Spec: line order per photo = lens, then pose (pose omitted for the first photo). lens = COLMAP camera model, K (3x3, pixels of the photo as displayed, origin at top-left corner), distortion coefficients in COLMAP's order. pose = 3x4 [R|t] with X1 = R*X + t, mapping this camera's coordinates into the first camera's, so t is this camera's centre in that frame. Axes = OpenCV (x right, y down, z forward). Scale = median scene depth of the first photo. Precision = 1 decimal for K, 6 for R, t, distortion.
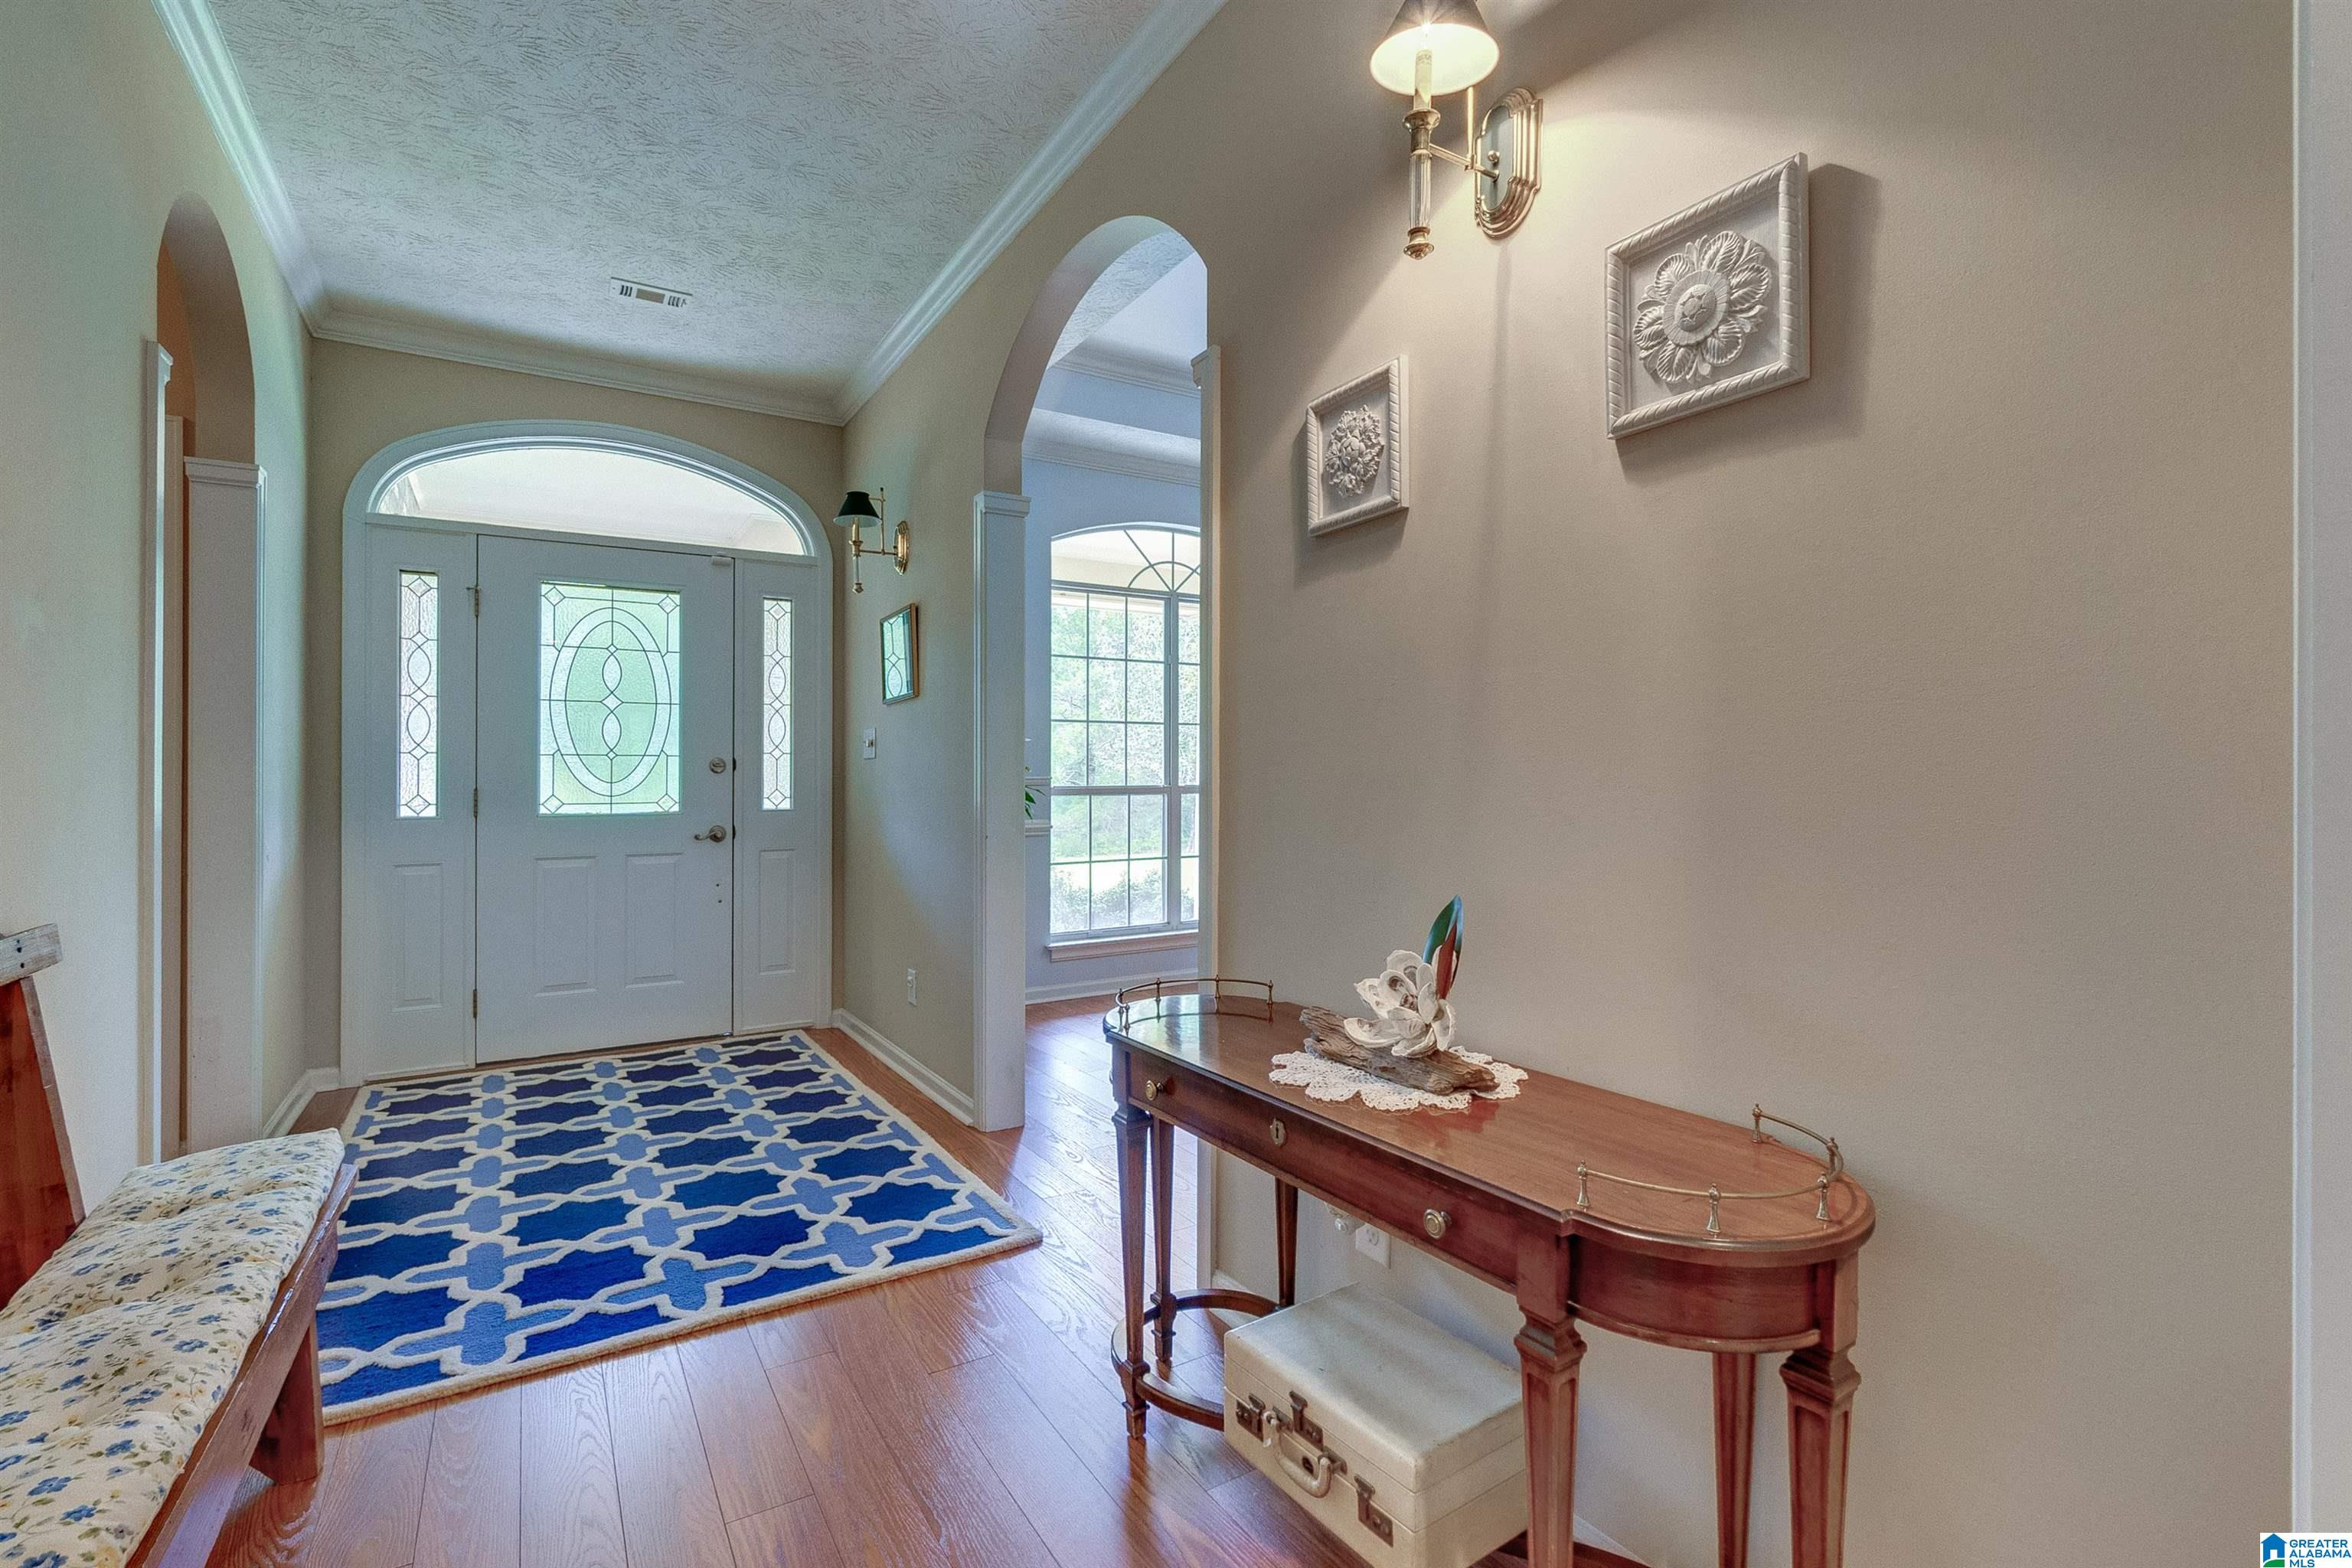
lens RADIAL K [[1022.7, 0, 1169.6], [0, 1022.7, 775.7], [0, 0, 1]] dist [-0.012108, -0.000003]
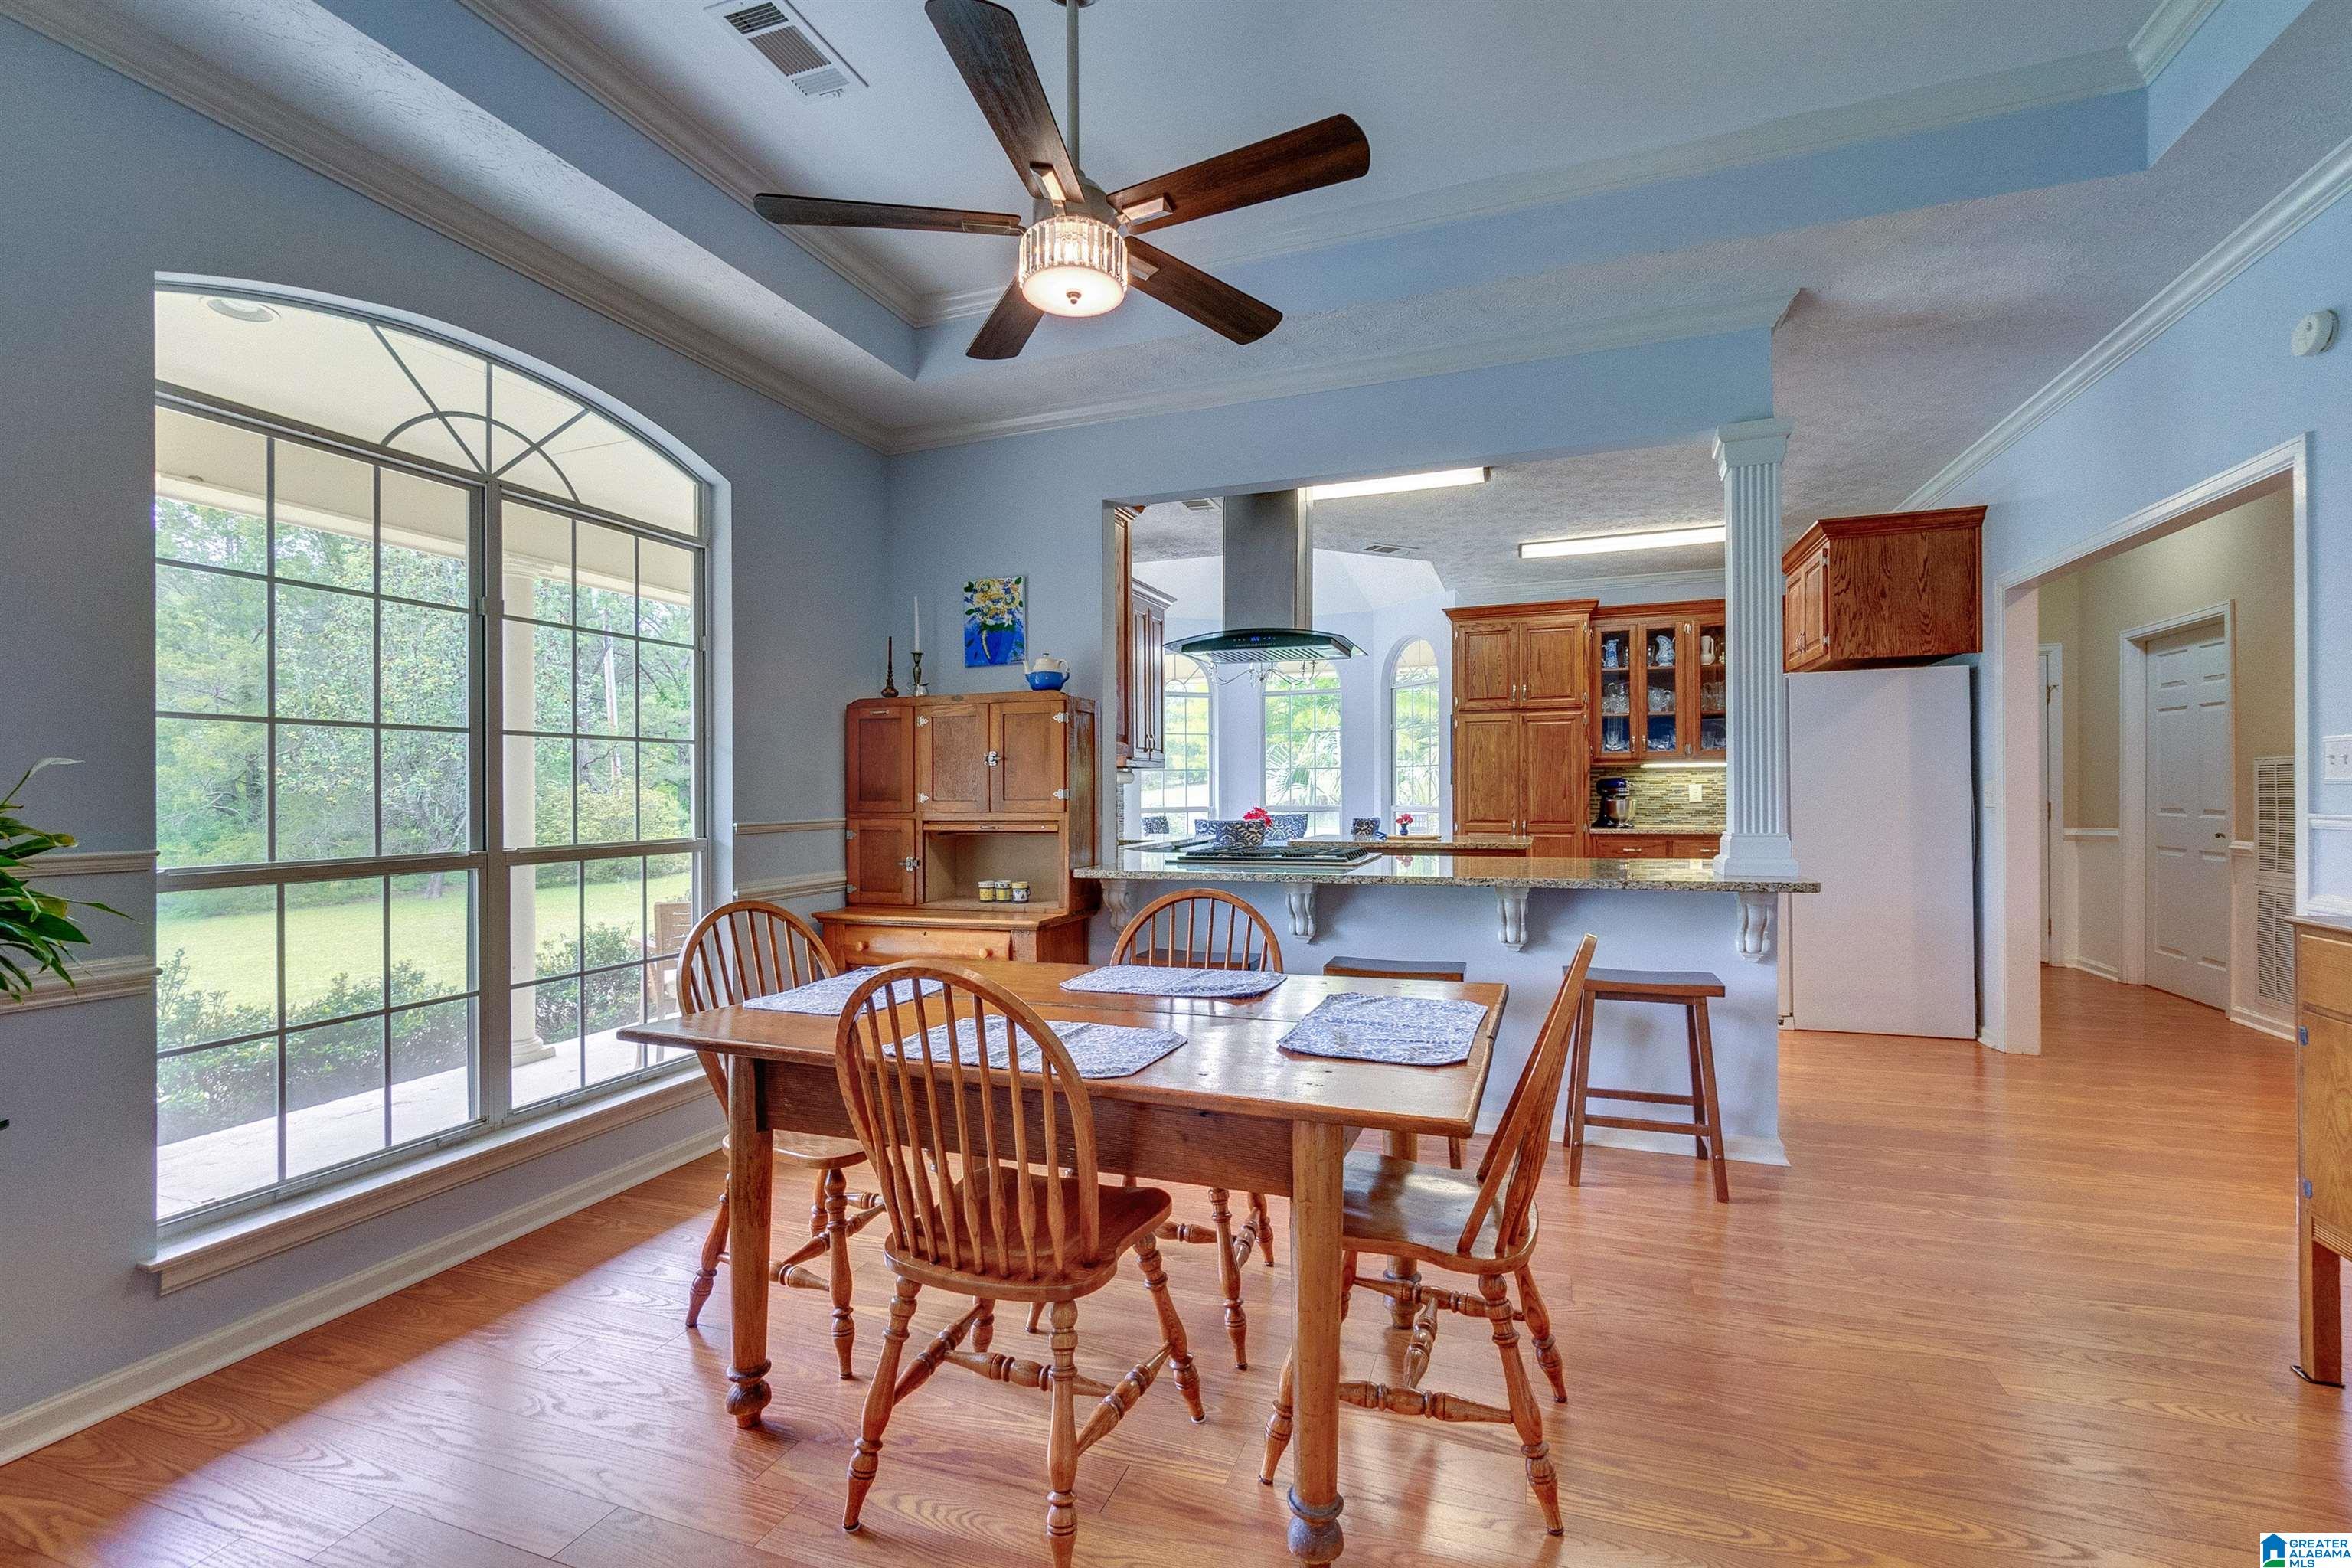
lens RADIAL K [[1022.7, 0, 1179.1], [0, 1022.7, 791.7], [0, 0, 1]] dist [-0.012108, -0.000003]
pose [[0.802110, -0.005421, 0.597152, -0.024864], [0.009138, 0.999953, -0.003197, -0.015328], [-0.597107, 0.008021, 0.802122, 0.388406]]
